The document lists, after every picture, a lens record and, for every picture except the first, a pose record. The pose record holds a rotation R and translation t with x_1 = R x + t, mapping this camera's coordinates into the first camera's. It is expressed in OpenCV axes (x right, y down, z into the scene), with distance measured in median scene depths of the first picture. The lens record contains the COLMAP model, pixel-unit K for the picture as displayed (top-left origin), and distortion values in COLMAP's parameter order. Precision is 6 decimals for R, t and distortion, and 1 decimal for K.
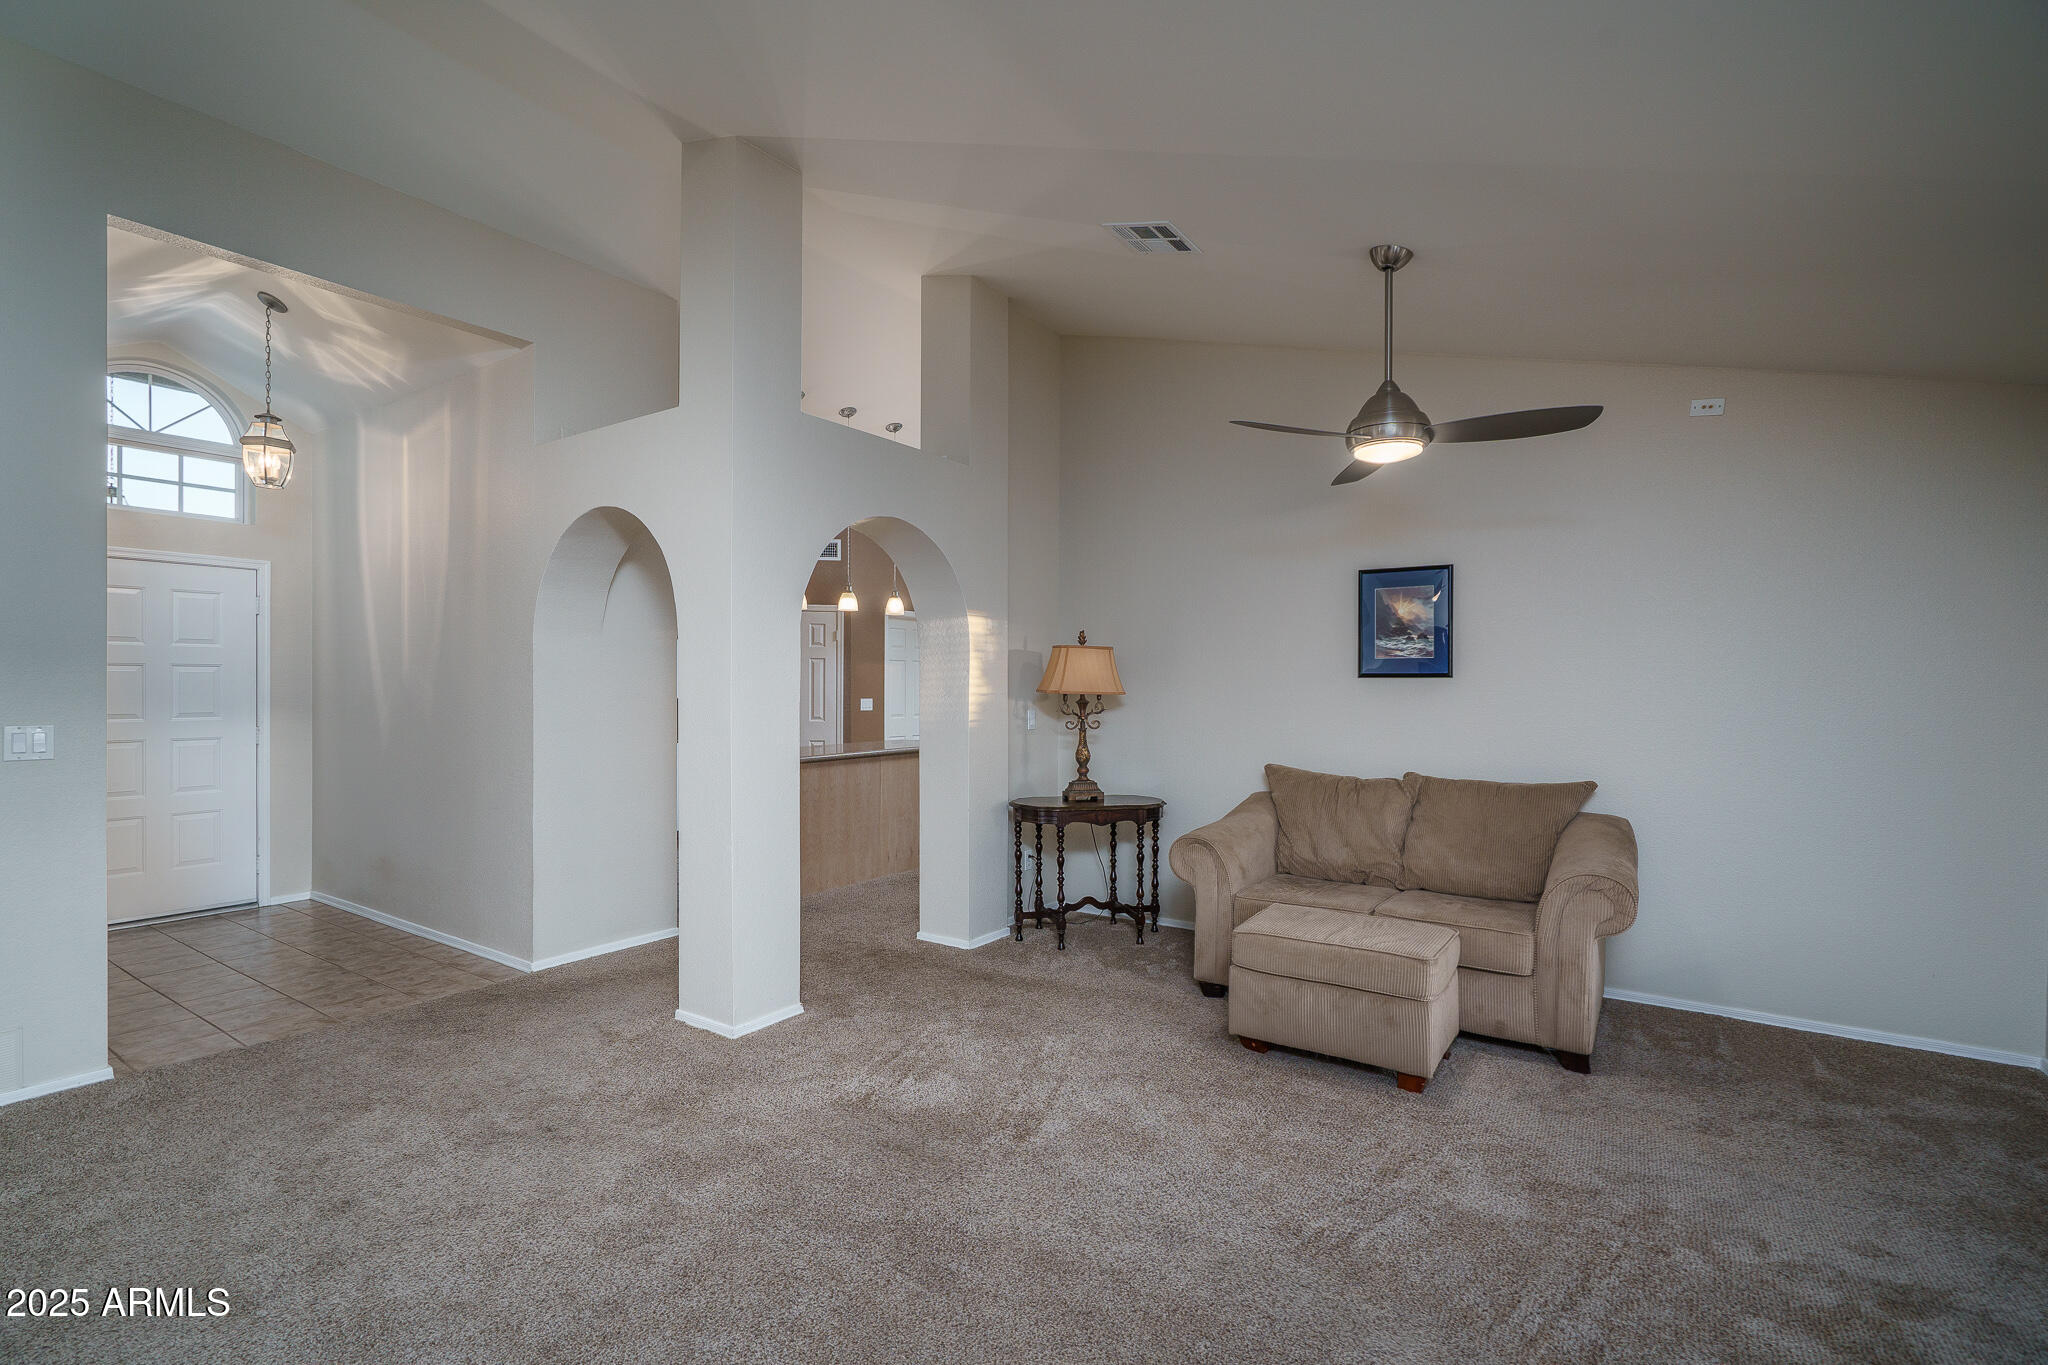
lens RADIAL K [[928.2, 0, 1031.3], [0, 928.2, 692.2], [0, 0, 1]] dist [0.001215, 0.003586]
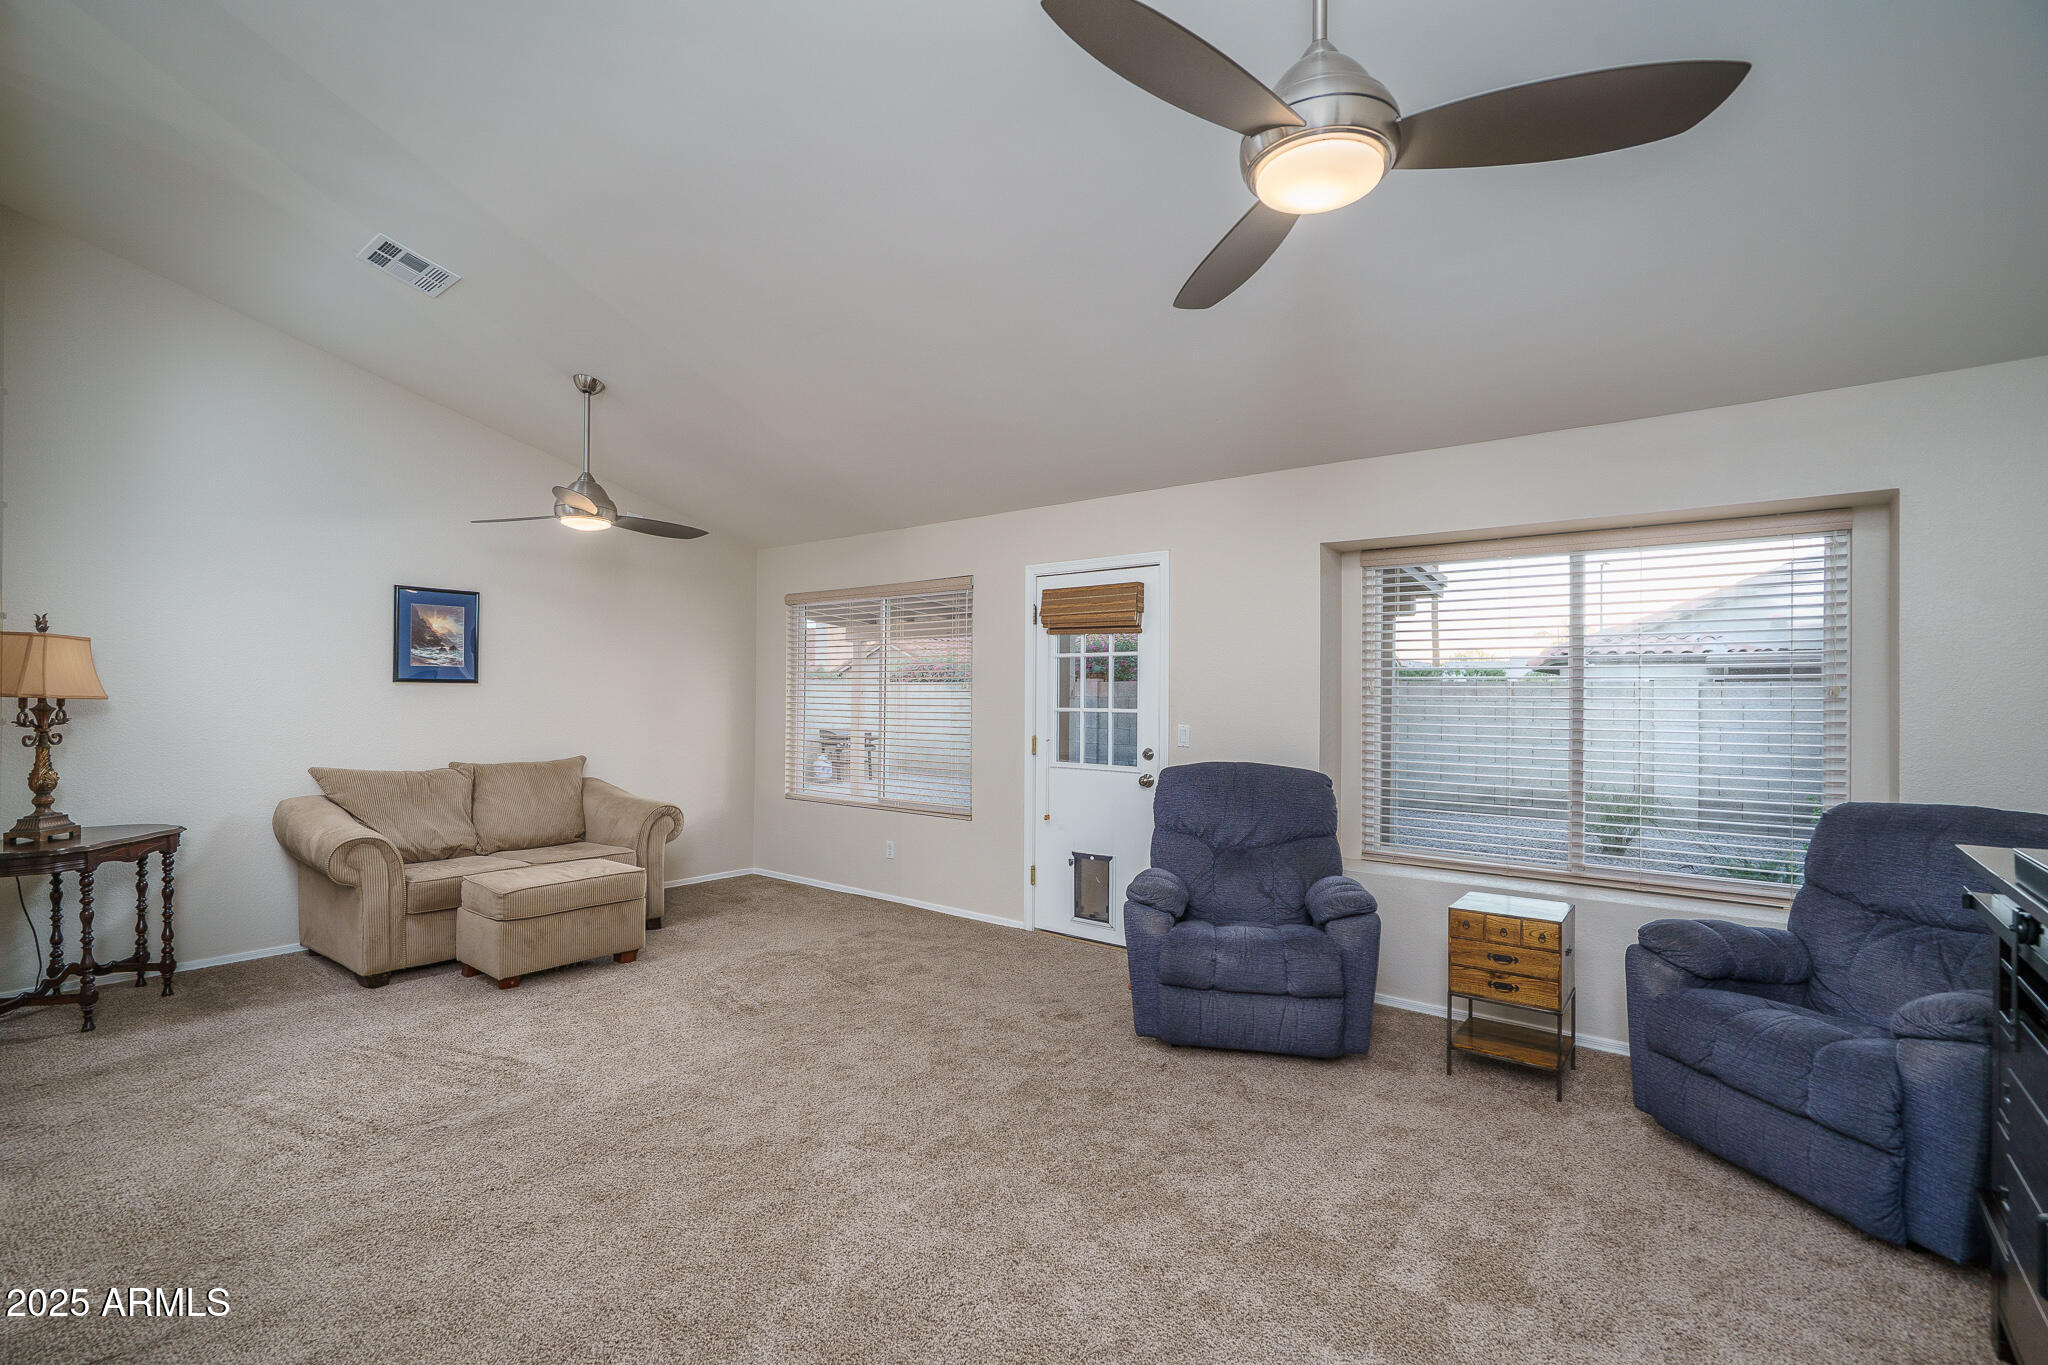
lens RADIAL K [[928.2, 0, 1033.0], [0, 928.2, 684.2], [0, 0, 1]] dist [0.001215, 0.003586]
pose [[0.074731, 0.008396, 0.997168, -0.702035], [0.000757, 0.999964, -0.008477, -0.003288], [-0.997203, 0.001388, 0.074722, 0.163882]]
